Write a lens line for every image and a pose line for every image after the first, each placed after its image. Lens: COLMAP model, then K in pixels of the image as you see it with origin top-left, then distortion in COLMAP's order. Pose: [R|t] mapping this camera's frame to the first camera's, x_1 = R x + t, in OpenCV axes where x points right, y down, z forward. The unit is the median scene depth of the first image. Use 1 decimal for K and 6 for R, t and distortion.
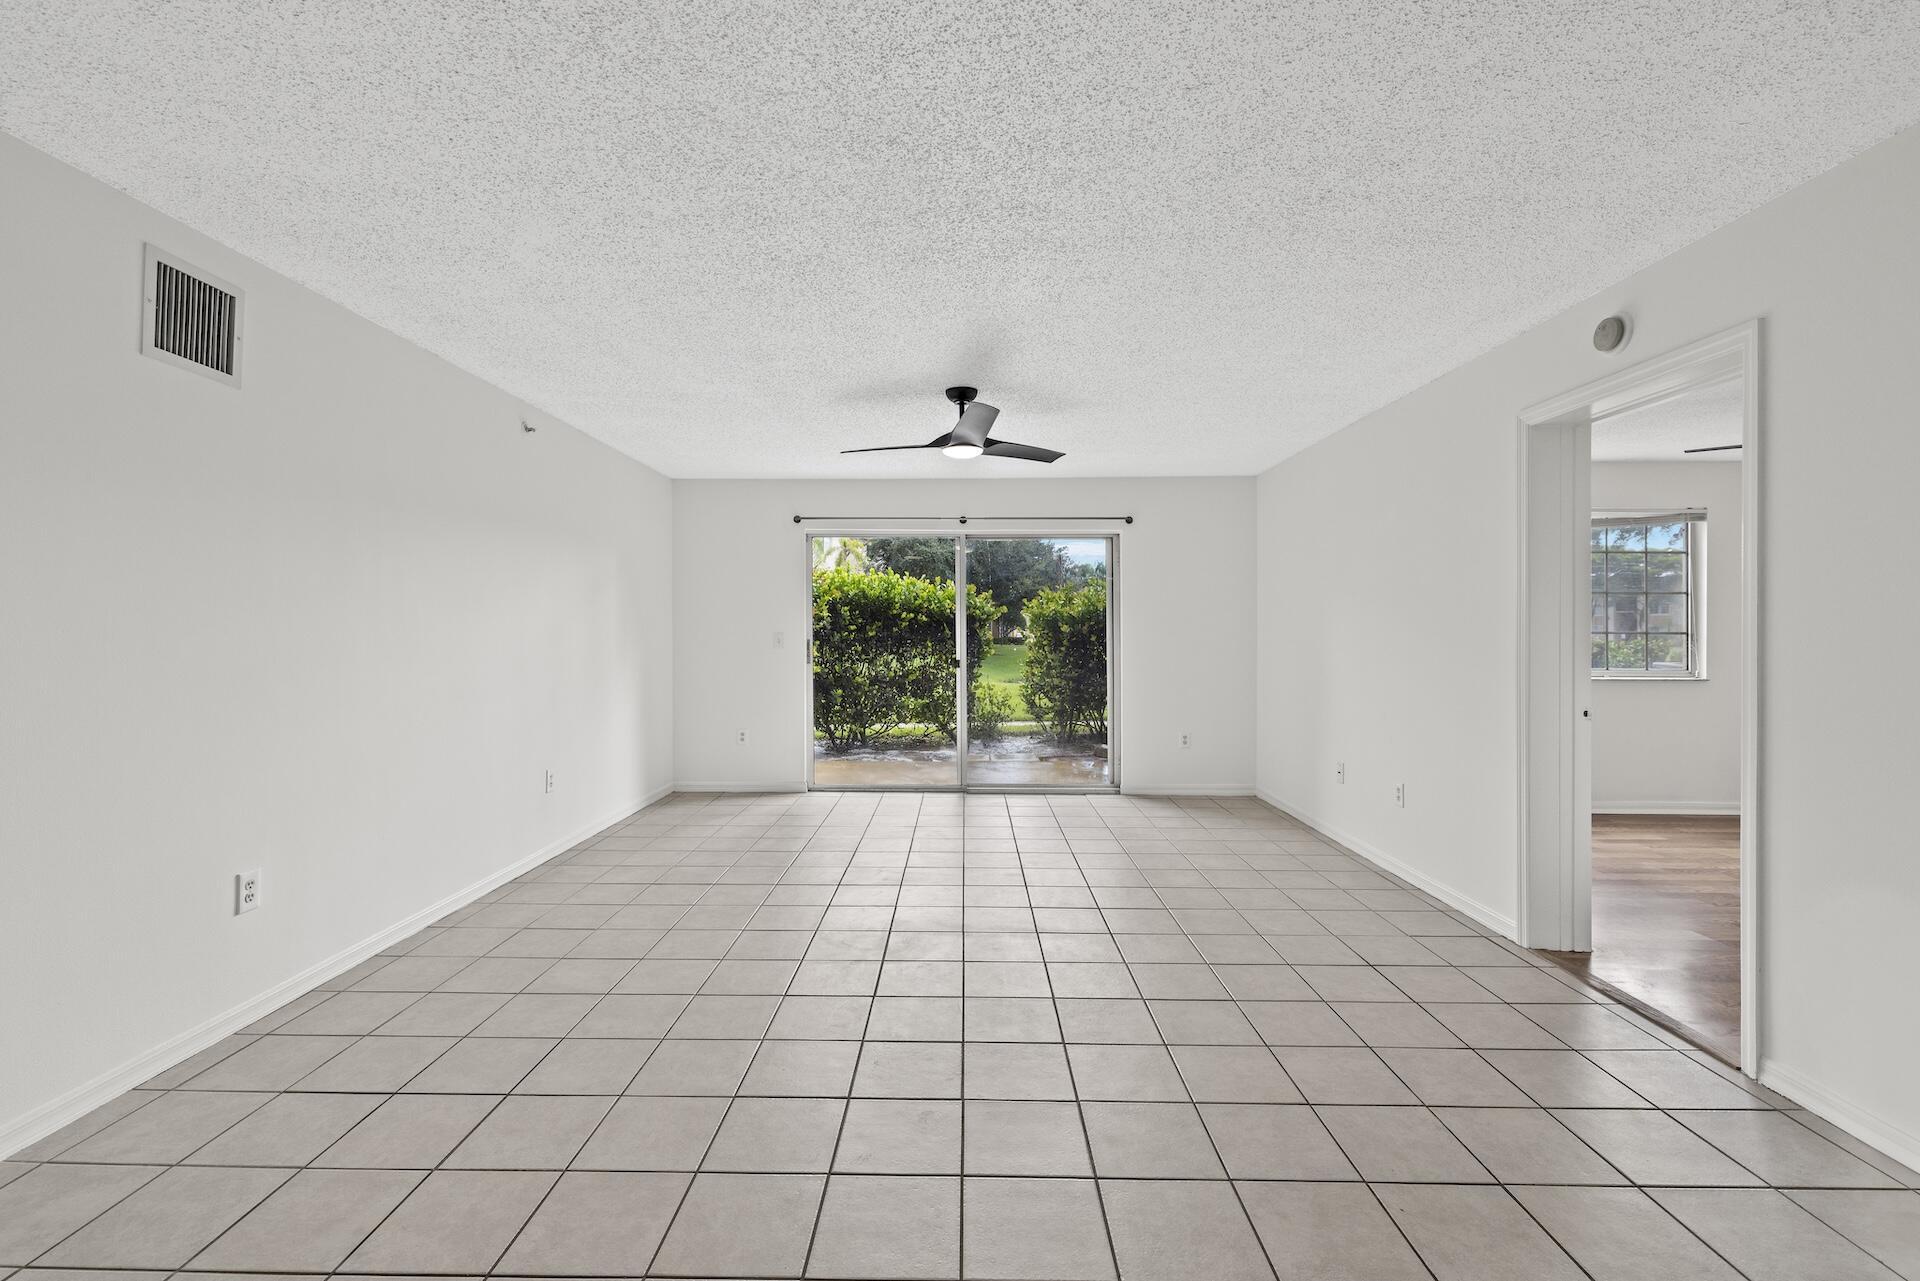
lens RADIAL K [[823.6, 0, 953.0], [0, 823.6, 632.8], [0, 0, 1]] dist [0.000198, -0.000219]
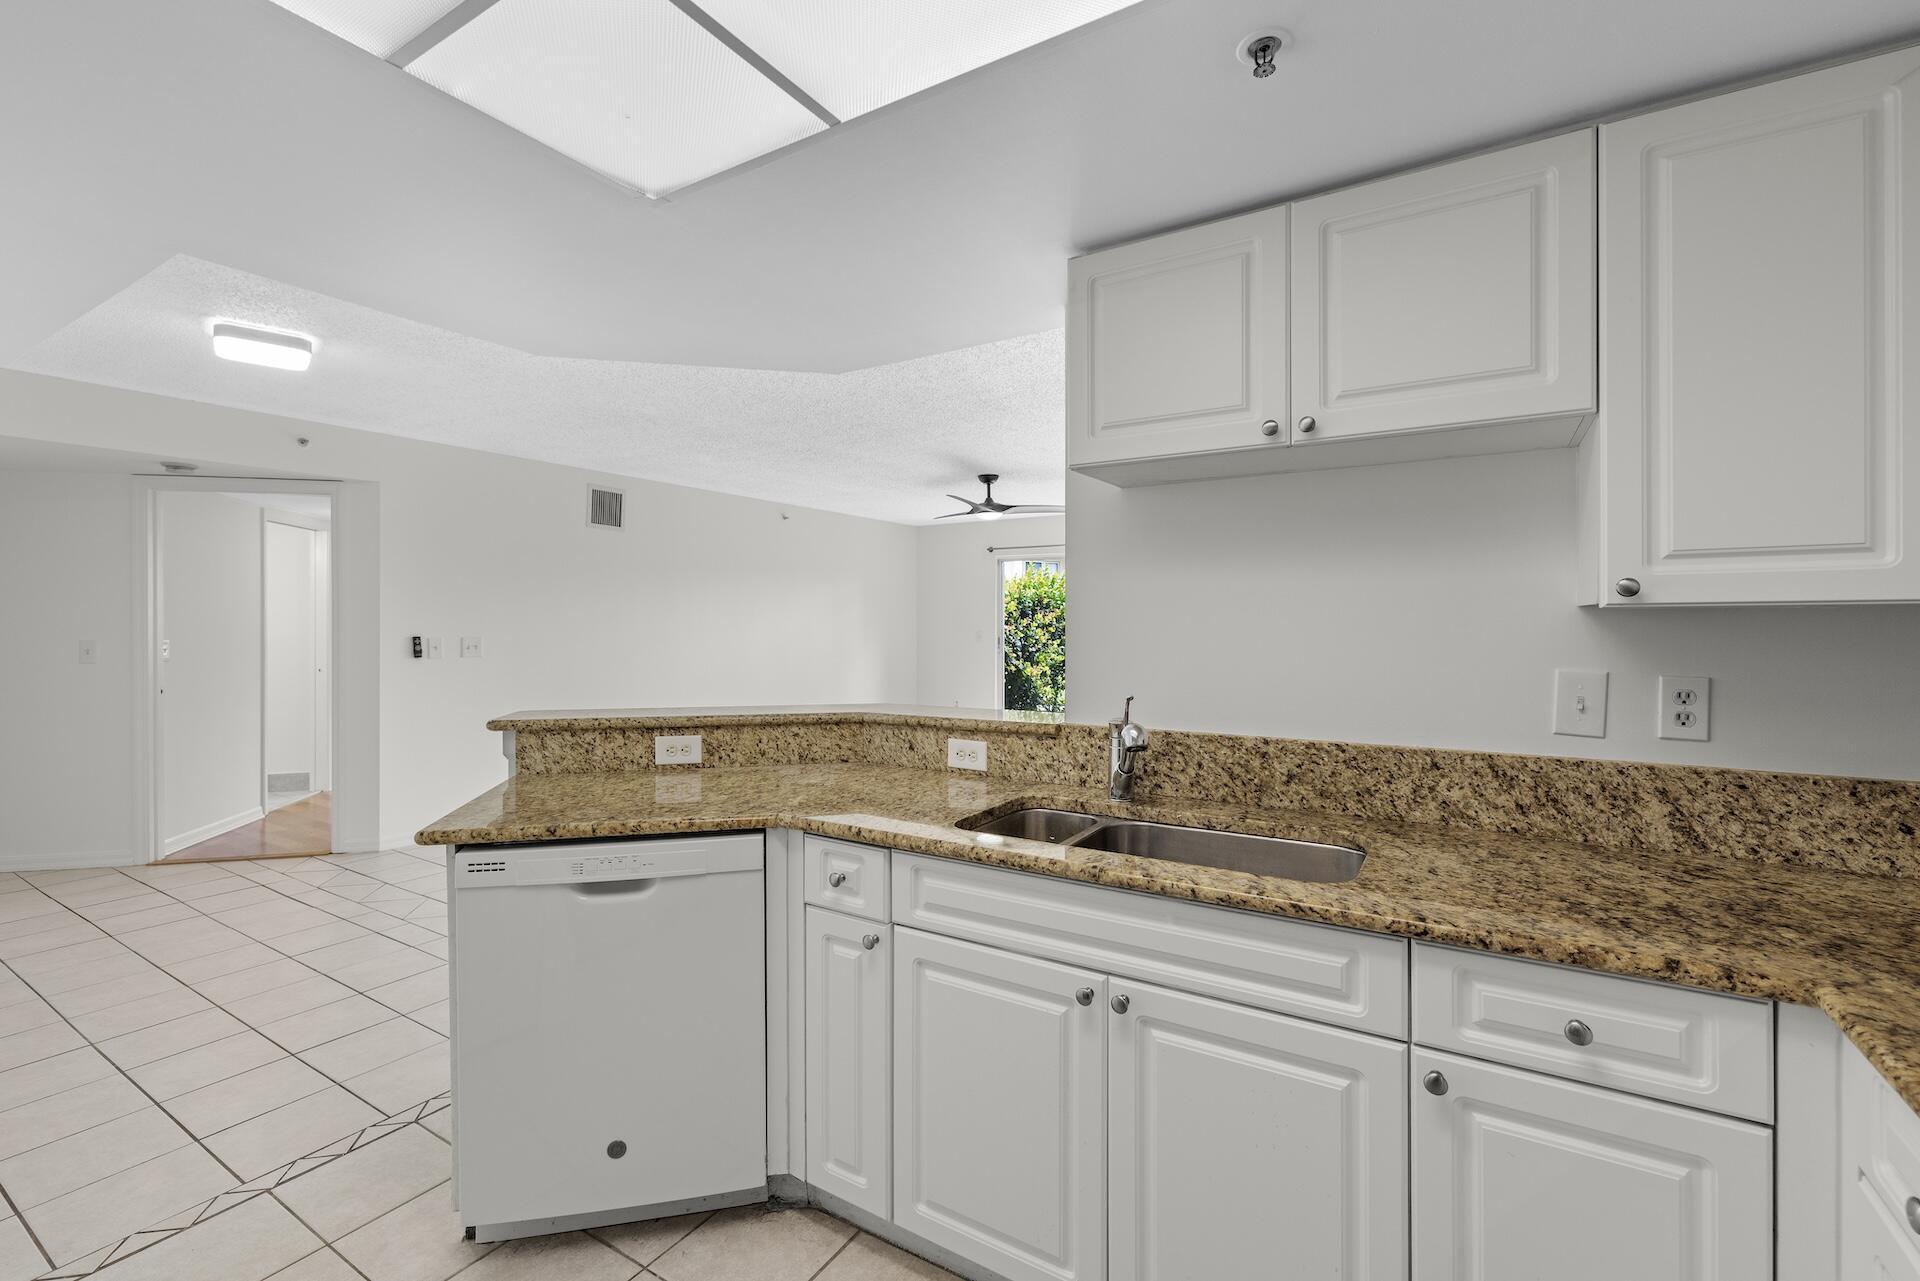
lens RADIAL K [[823.6, 0, 953.0], [0, 823.6, 632.8], [0, 0, 1]] dist [0.000198, -0.000219]
pose [[0.854659, -0.005012, -0.519165, 1.147635], [0.008583, 0.999953, 0.004475, -0.013317], [0.519119, -0.008281, 0.854662, -0.518997]]
